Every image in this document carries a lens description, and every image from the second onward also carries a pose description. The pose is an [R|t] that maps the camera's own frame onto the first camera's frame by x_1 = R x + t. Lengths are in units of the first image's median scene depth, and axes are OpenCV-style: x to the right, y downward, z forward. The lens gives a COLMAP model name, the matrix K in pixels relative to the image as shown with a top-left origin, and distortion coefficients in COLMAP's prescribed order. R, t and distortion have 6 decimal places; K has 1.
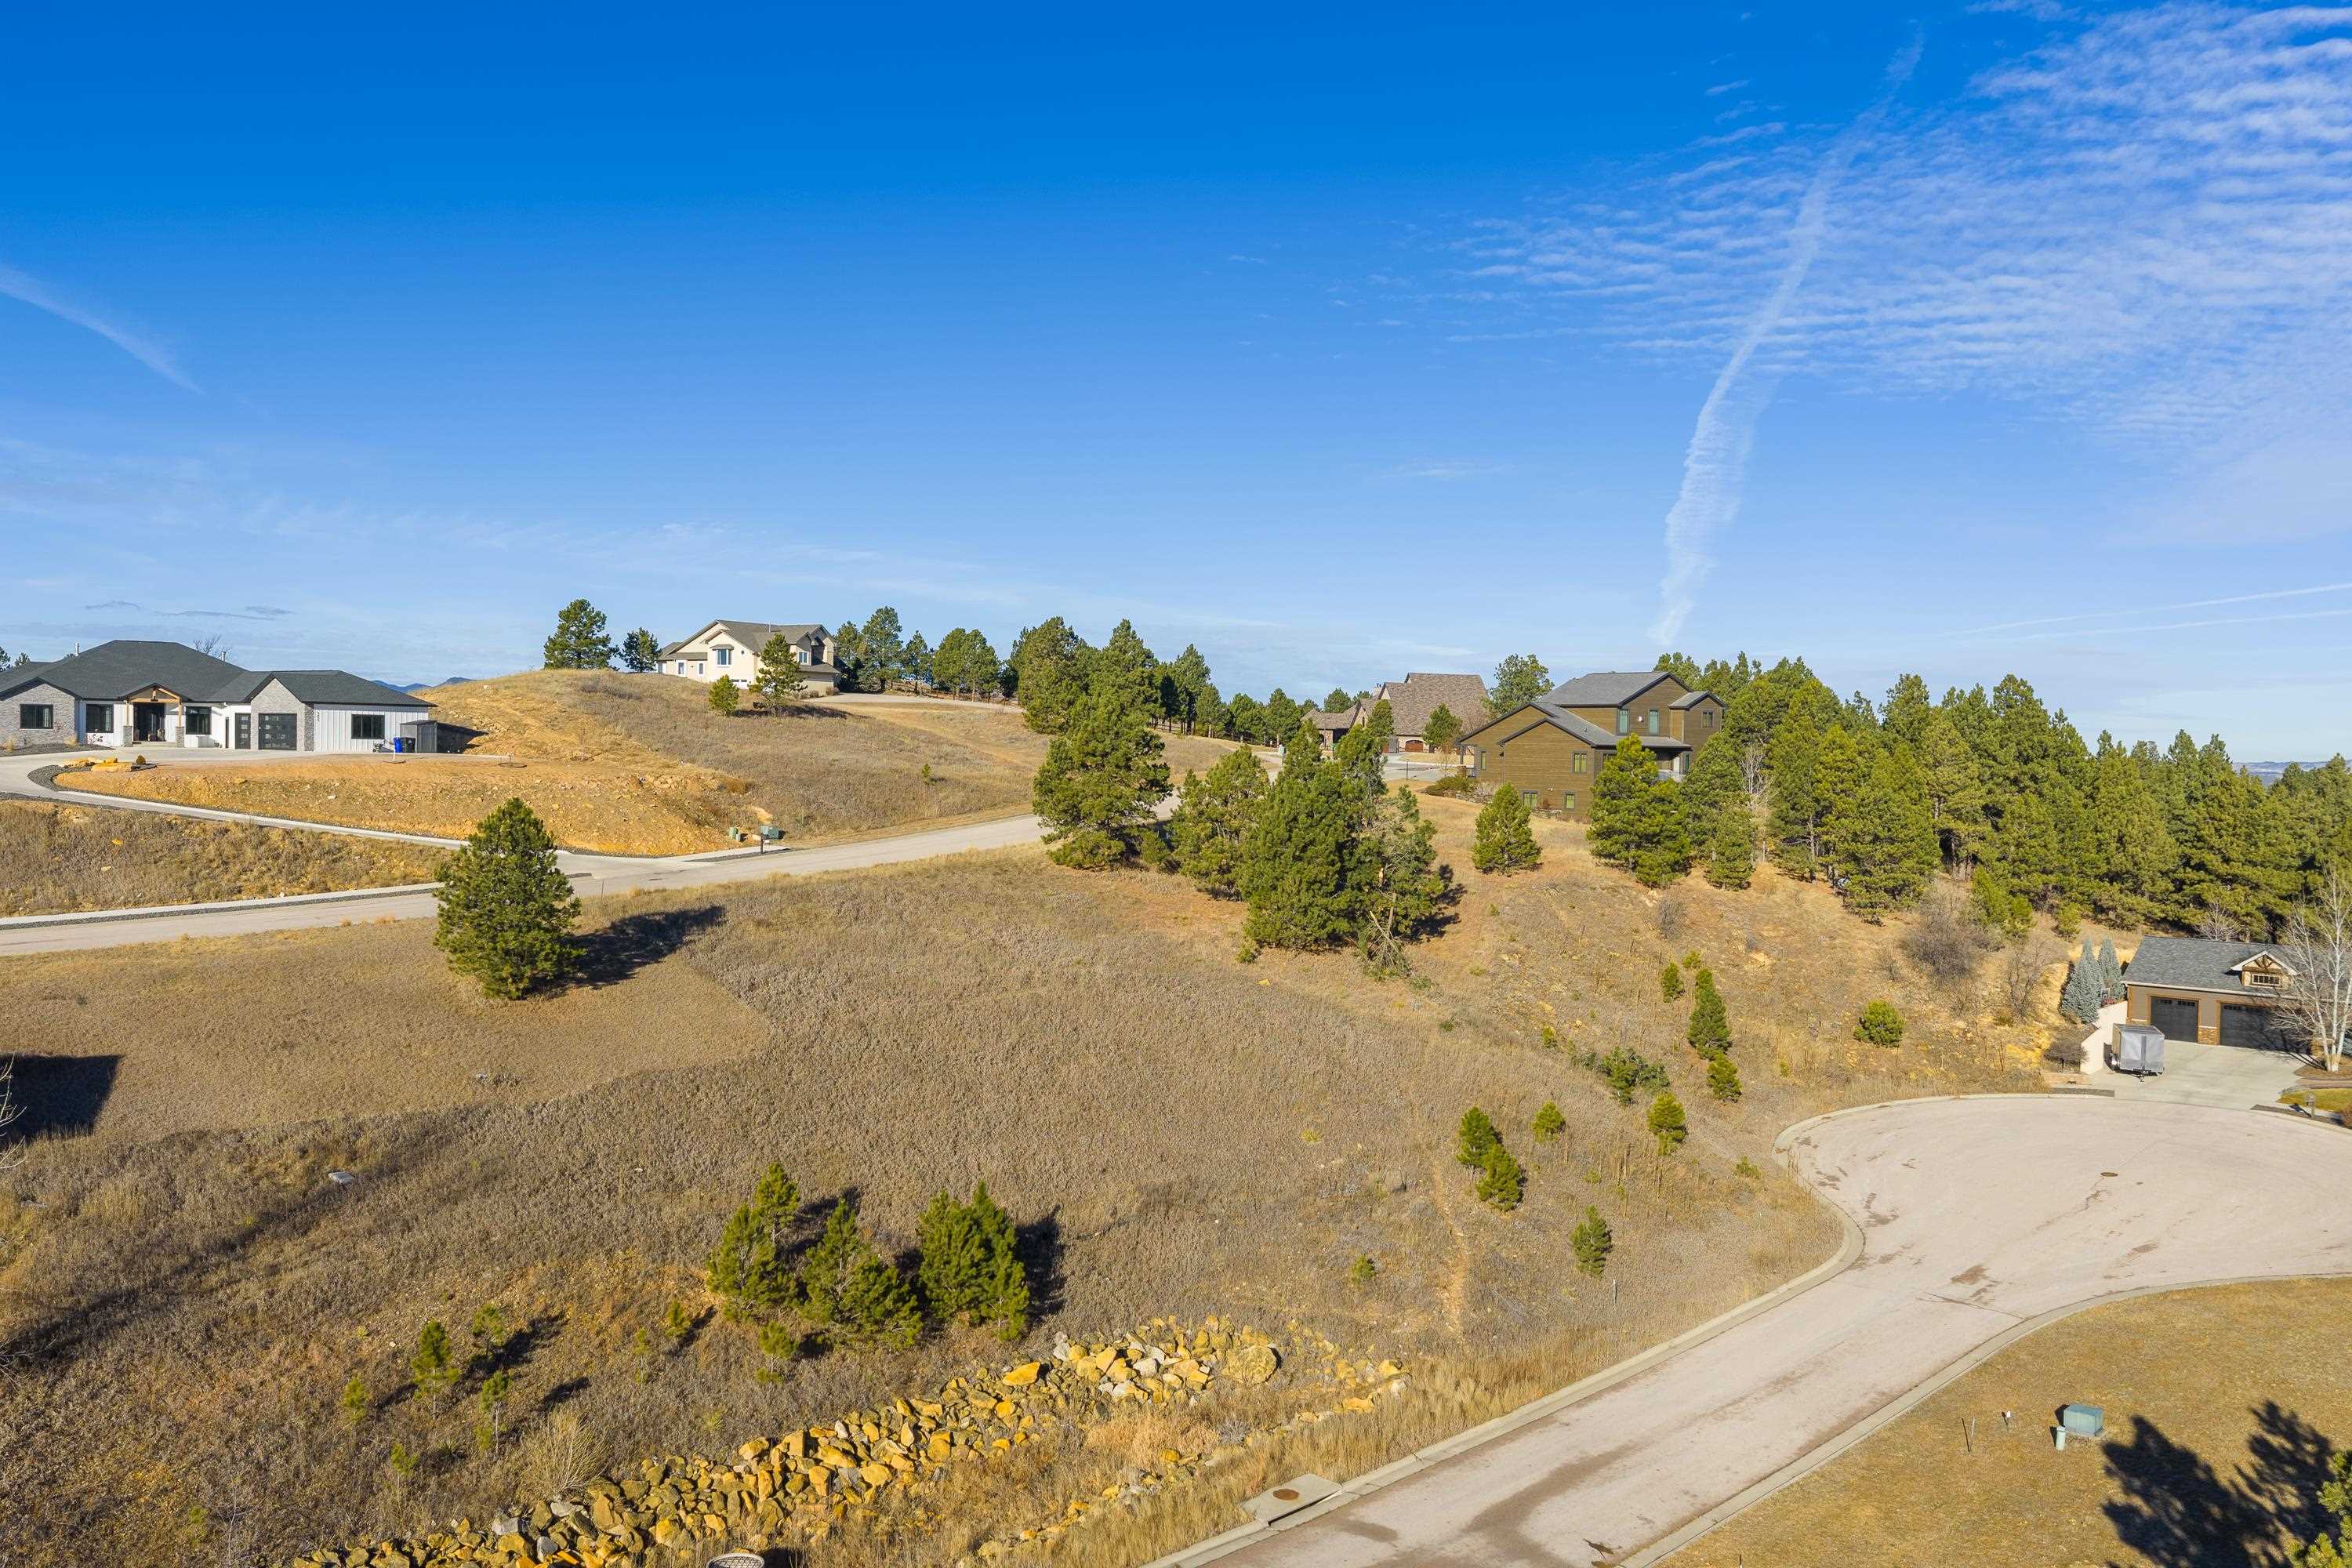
lens RADIAL K [[1989.5, 0, 1212.9], [0, 1989.5, 783.9], [0, 0, 1]] dist [0.007833, -0.002152]
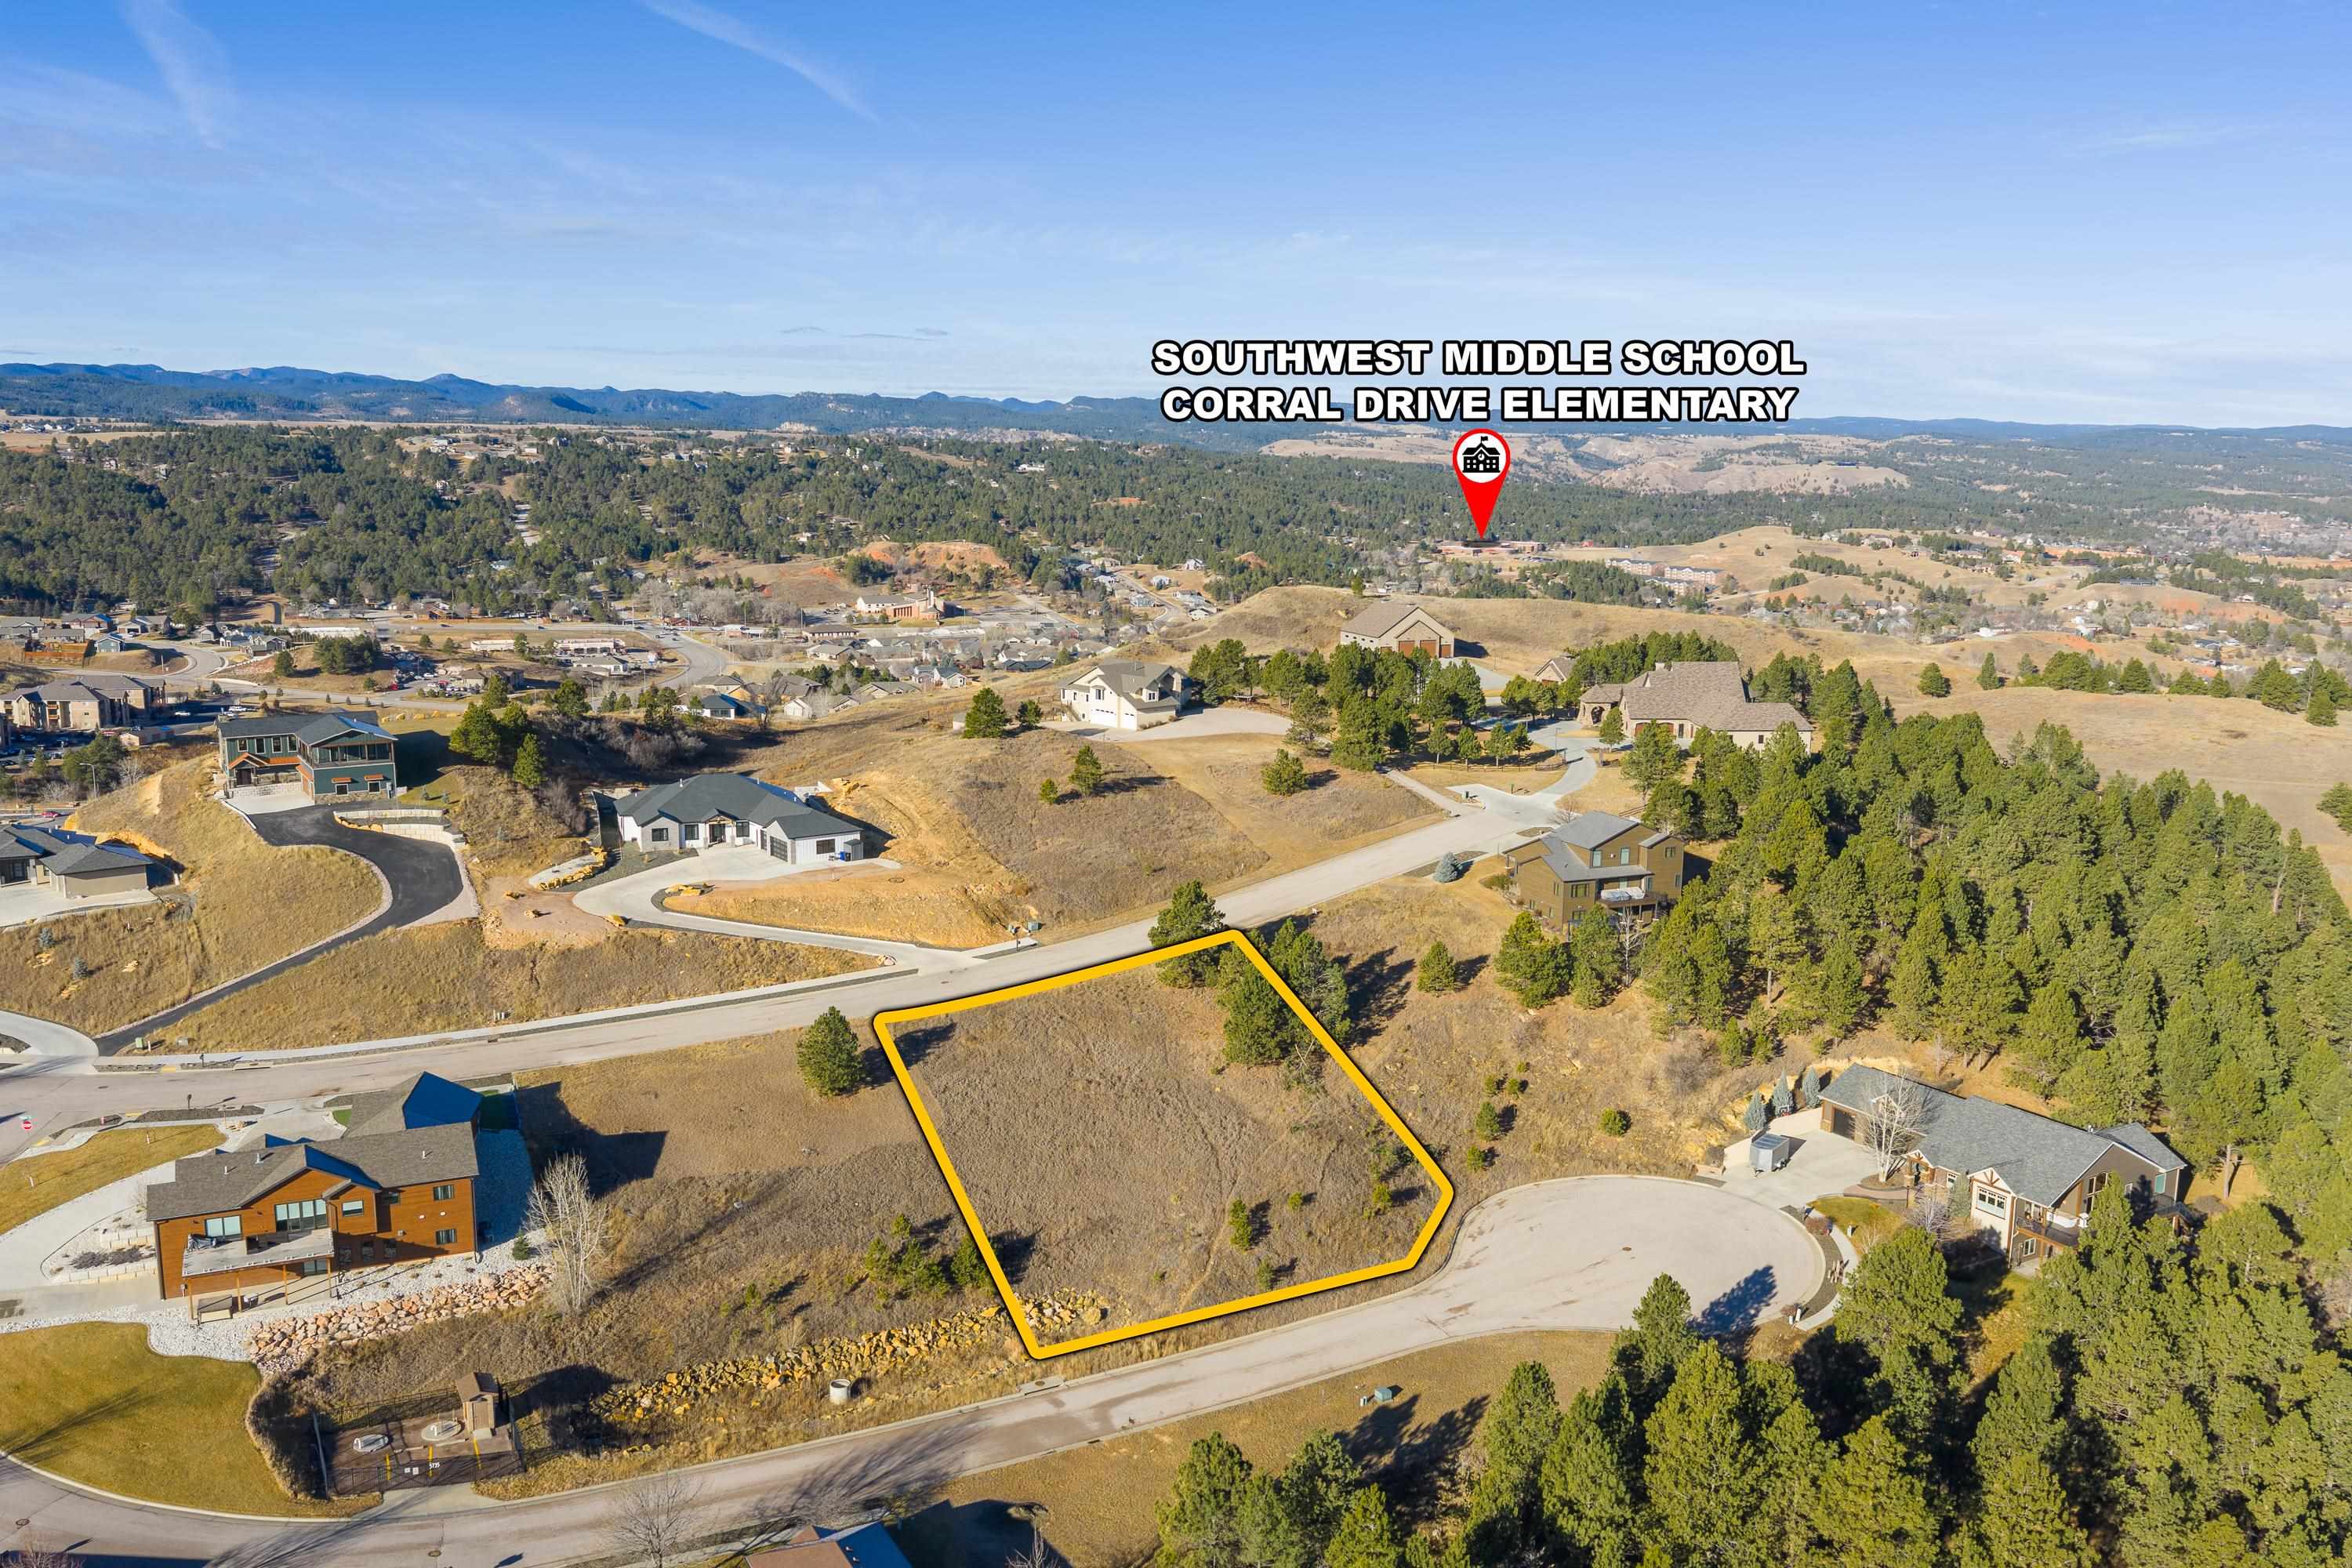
lens RADIAL K [[1932.8, 0, 1180.6], [0, 1932.8, 790.7], [0, 0, 1]] dist [0.042258, -0.082598]
pose [[0.954042, 0.048580, -0.295709, 0.811996], [-0.007700, 0.990421, 0.137869, -0.675832], [0.299574, -0.129256, 0.945277, -1.108551]]
